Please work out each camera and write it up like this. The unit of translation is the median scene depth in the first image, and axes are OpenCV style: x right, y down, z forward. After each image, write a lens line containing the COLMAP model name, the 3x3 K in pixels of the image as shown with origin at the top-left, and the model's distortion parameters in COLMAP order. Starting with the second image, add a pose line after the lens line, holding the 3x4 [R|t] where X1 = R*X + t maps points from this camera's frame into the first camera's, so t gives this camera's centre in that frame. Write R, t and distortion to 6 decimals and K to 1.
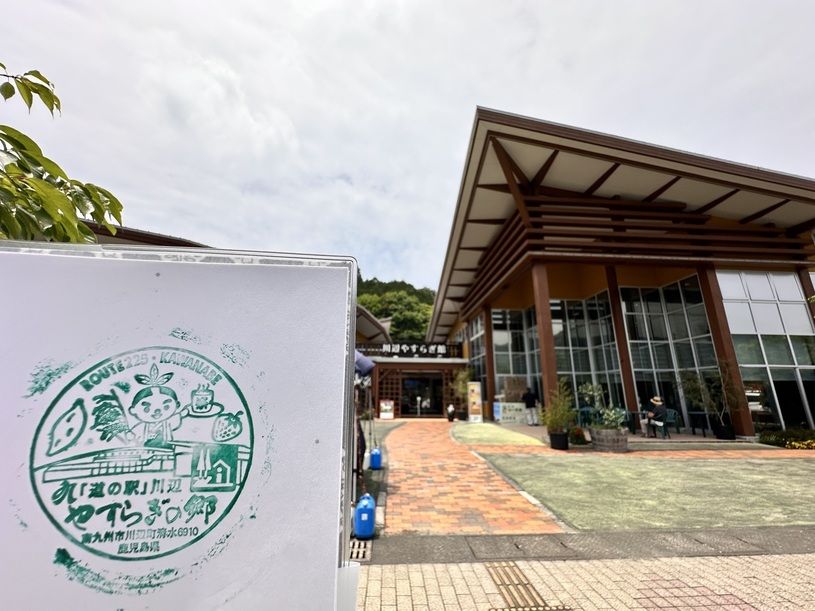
lens RADIAL K [[330.8, 0, 407.5], [0, 330.8, 305.5], [0, 0, 1]] dist [-0.016593, 0.000180]
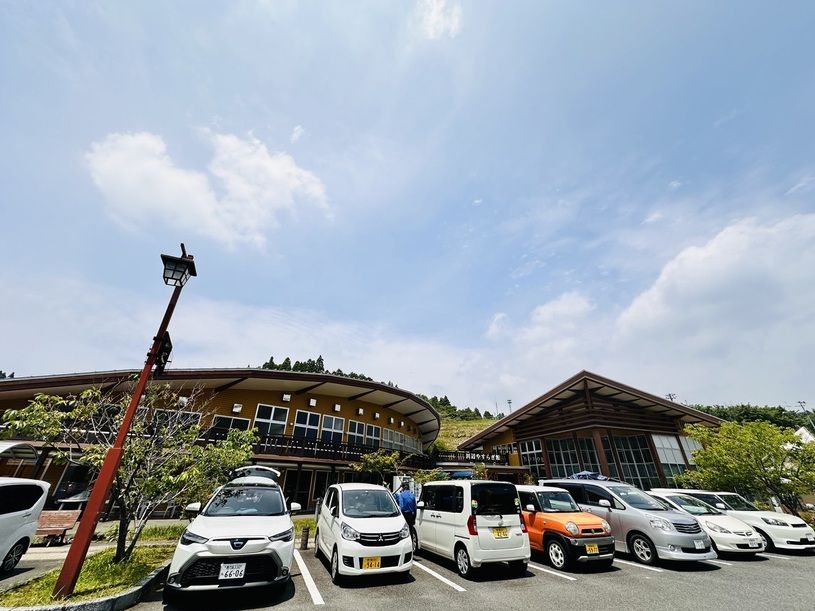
lens RADIAL K [[316.4, 0, 407.5], [0, 316.4, 305.5], [0, 0, 1]] dist [0.001150, 0.000296]
pose [[0.949750, 0.158246, 0.270063, -1.164448], [-0.086344, 0.961767, -0.259902, -0.193768], [-0.300866, 0.223524, 0.927101, -0.639429]]
